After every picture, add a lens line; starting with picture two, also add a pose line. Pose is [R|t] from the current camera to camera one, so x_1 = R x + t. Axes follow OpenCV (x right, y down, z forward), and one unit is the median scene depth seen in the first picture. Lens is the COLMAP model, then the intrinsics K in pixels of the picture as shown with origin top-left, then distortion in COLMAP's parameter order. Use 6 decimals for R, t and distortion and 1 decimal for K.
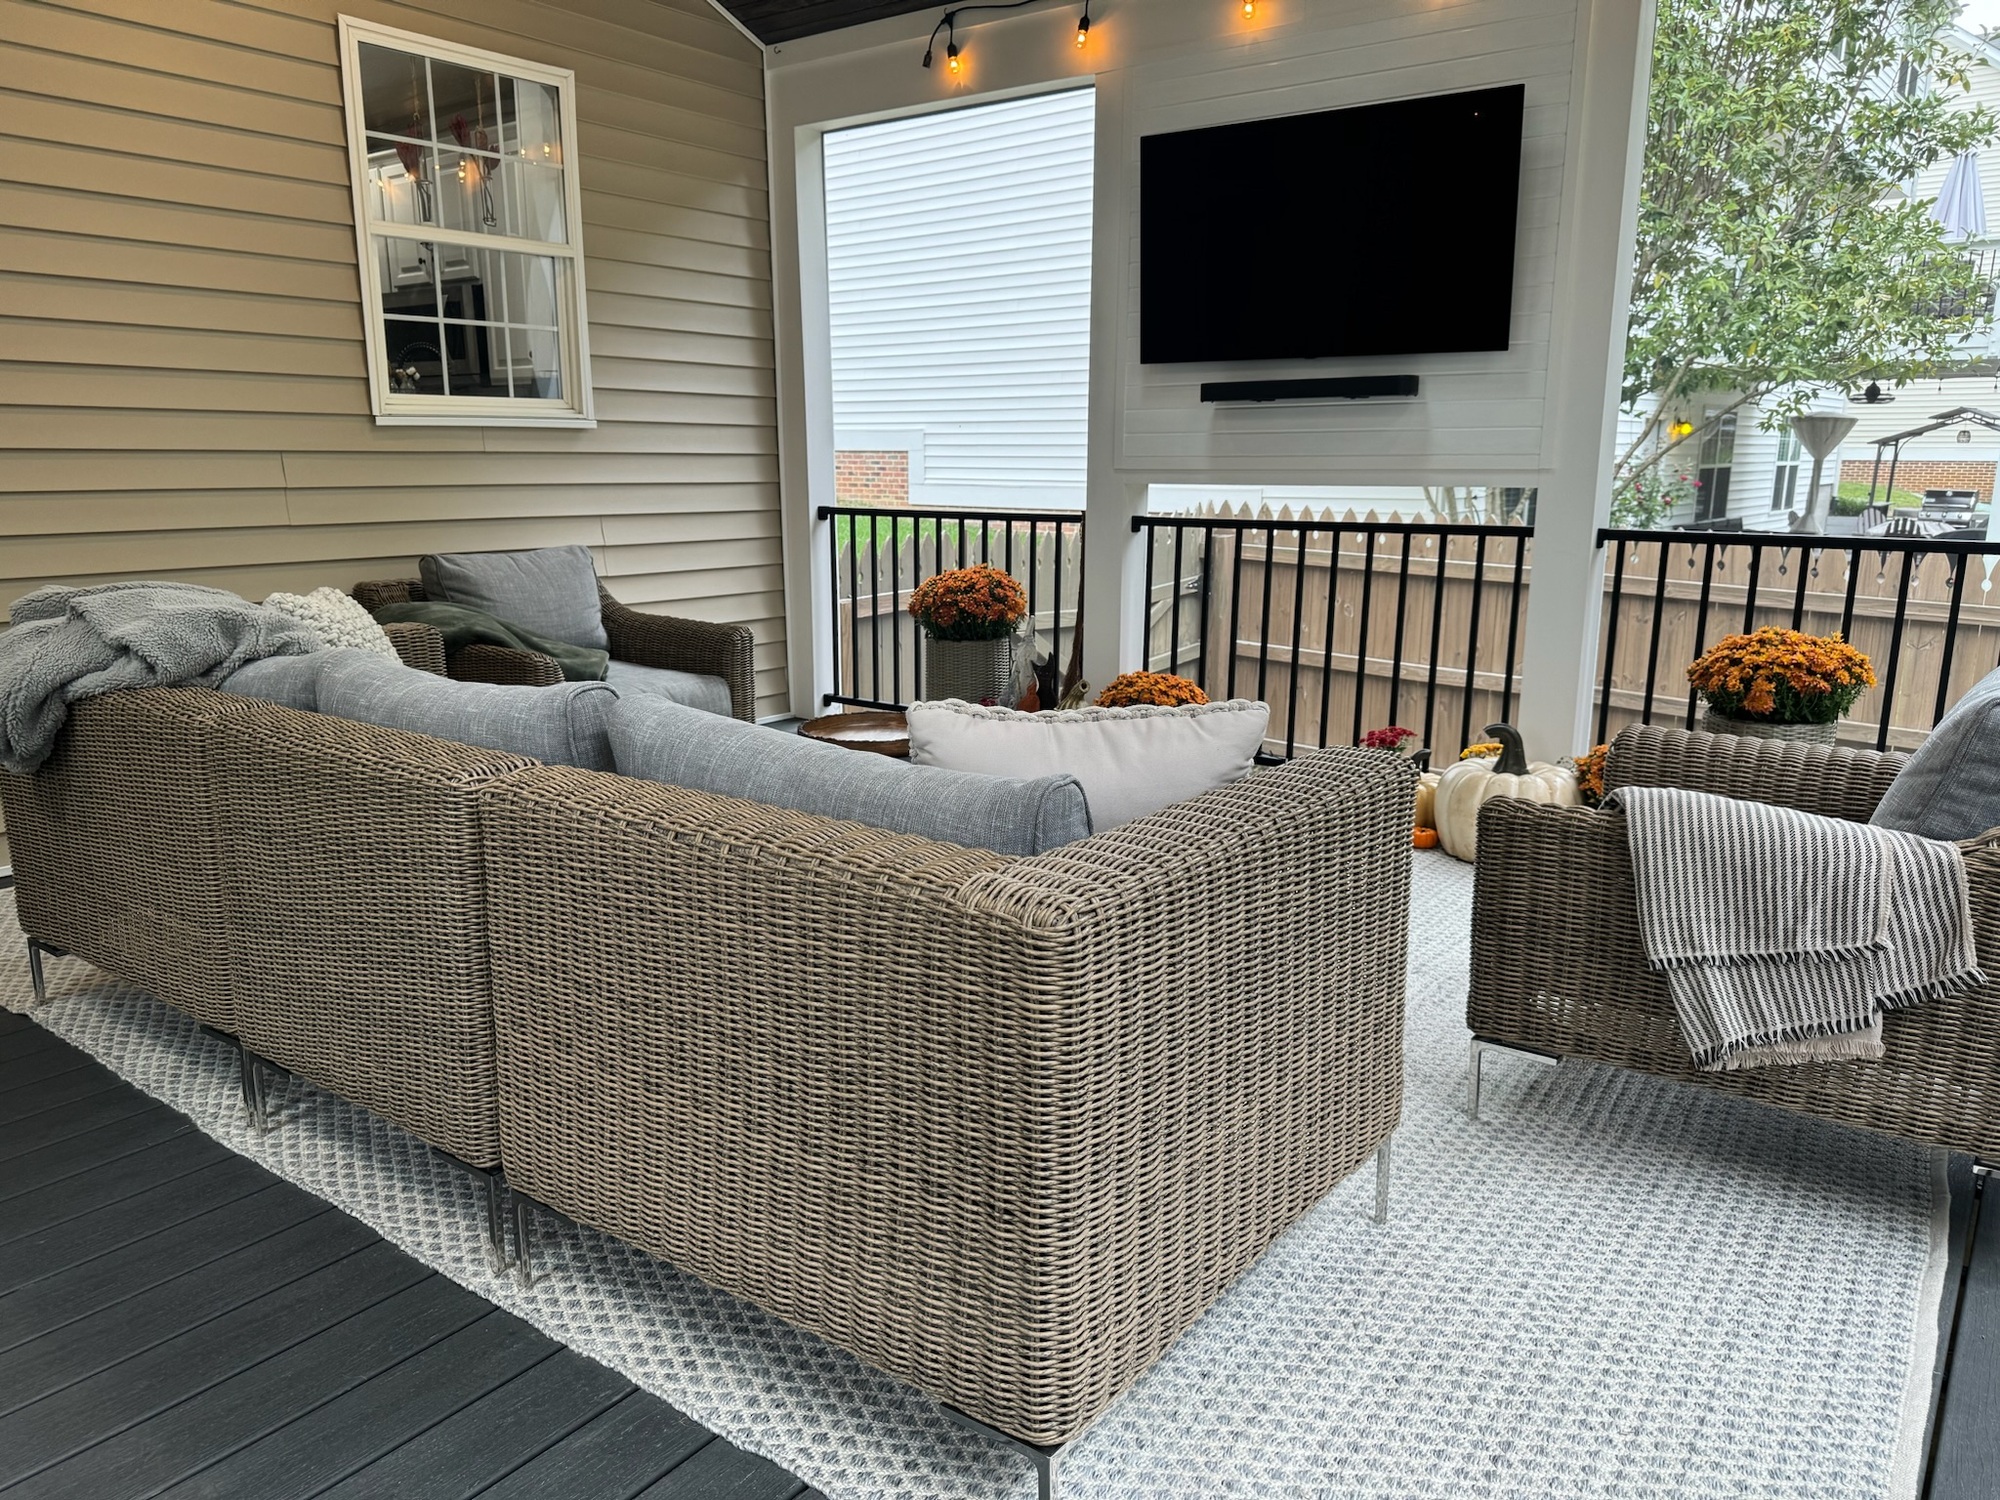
lens RADIAL K [[1405.6, 0, 1000.0], [0, 1405.6, 750.0], [0, 0, 1]] dist [0.092671, -0.133543]
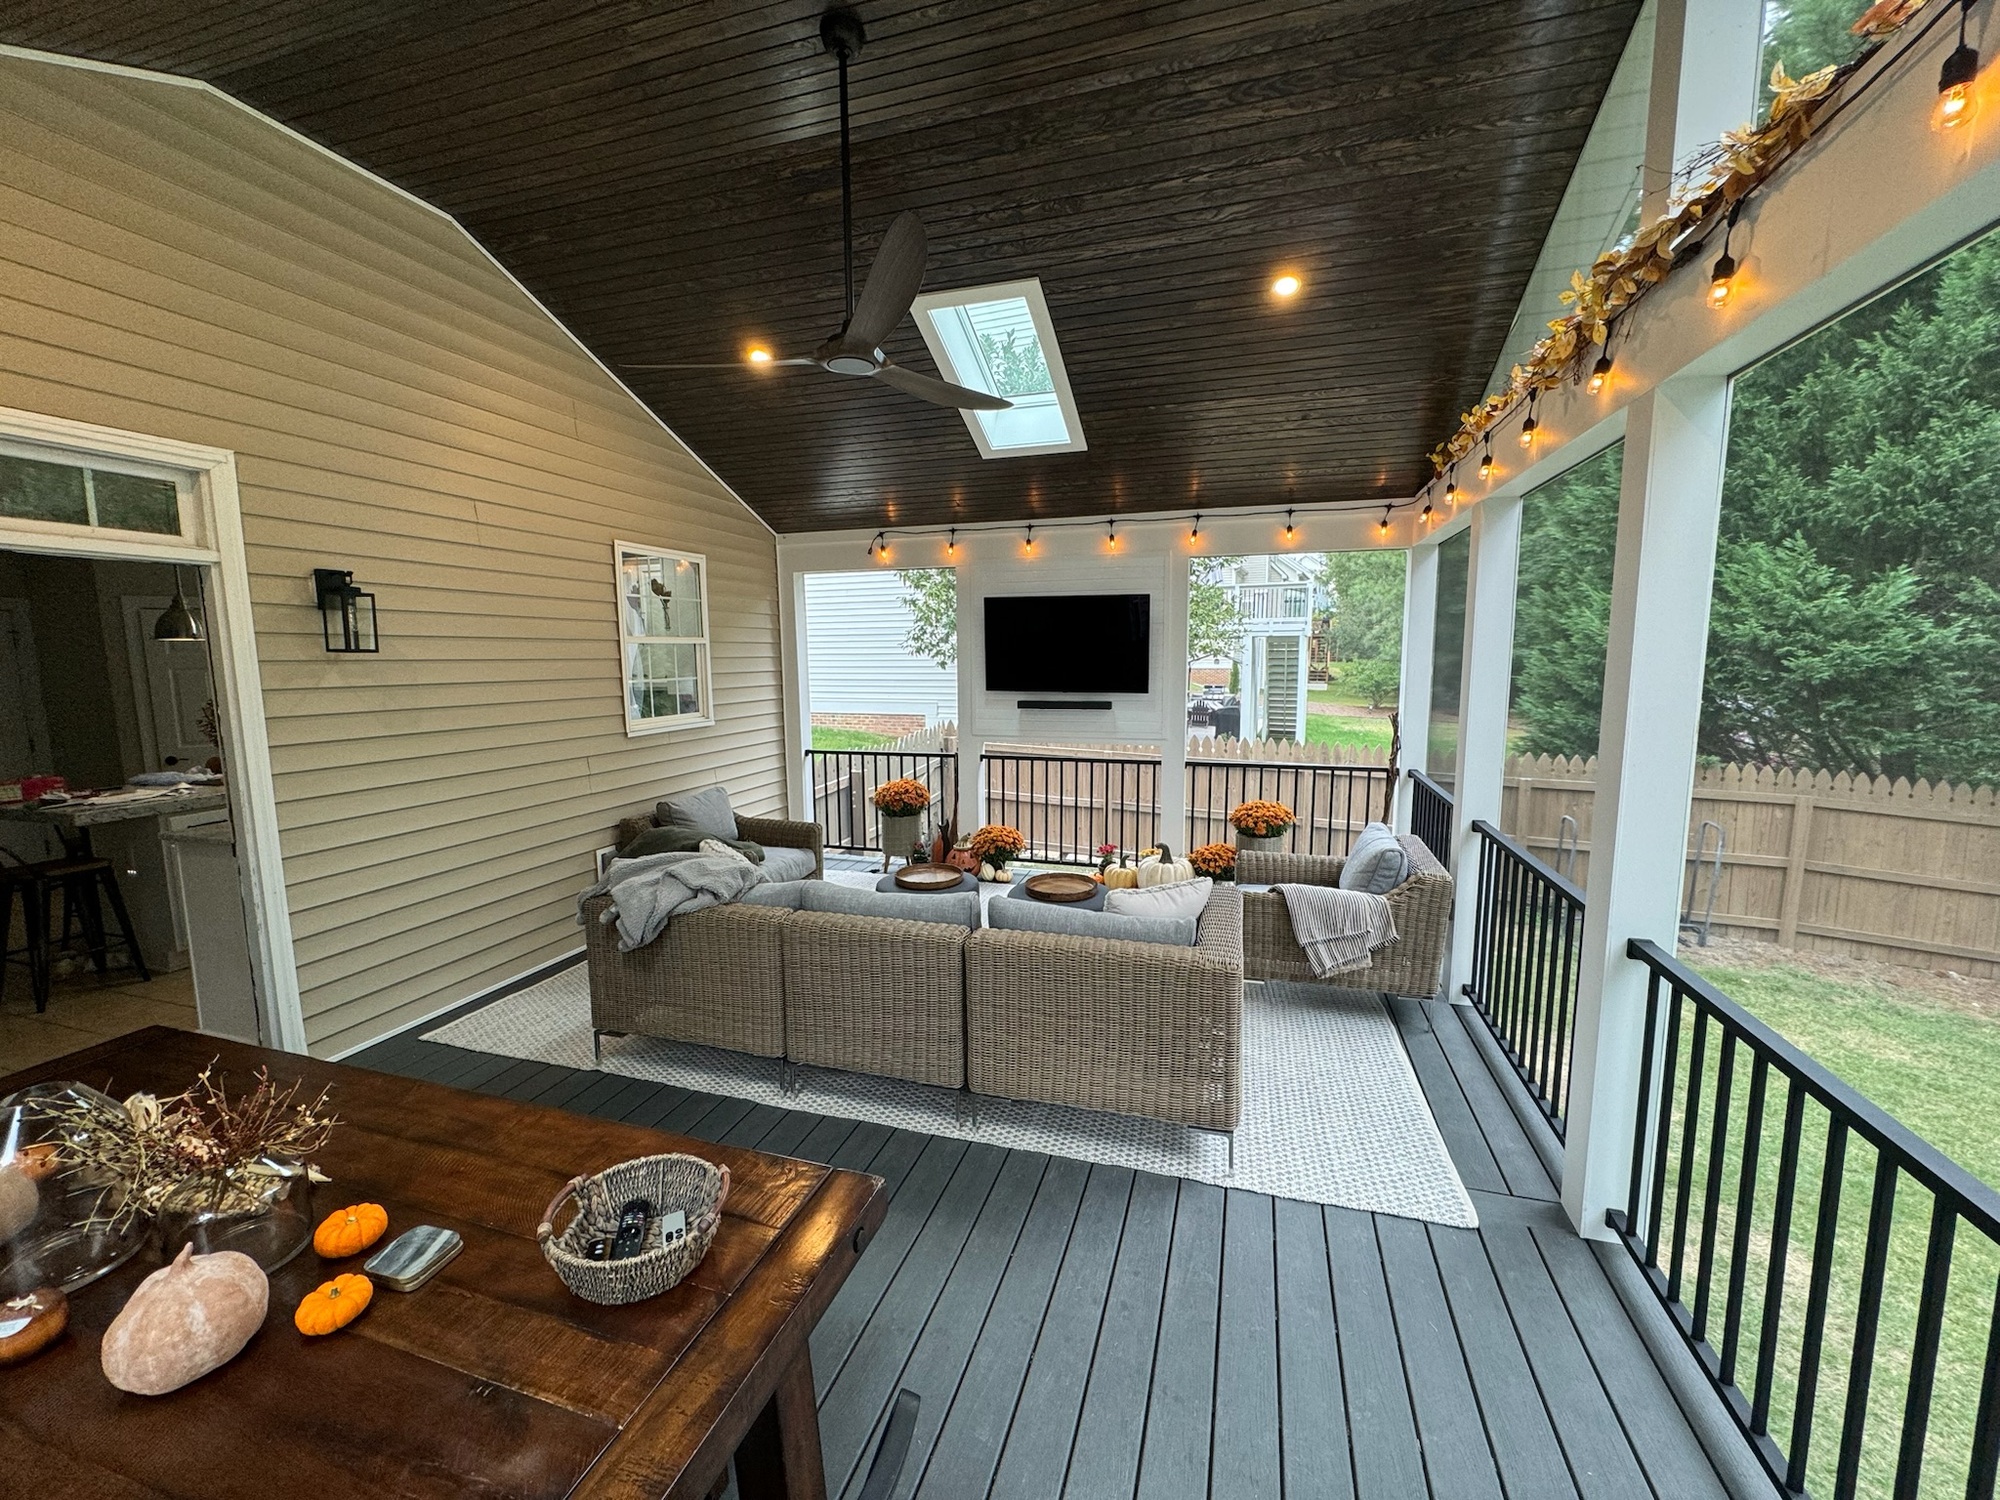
lens RADIAL K [[793.1, 0, 1000.0], [0, 793.1, 750.0], [0, 0, 1]] dist [0.001109, 0.000064]
pose [[0.940020, -0.051291, 0.337241, -0.331052], [0.080664, 0.994016, -0.073662, -0.090830], [-0.331445, 0.096446, 0.938532, -0.193119]]
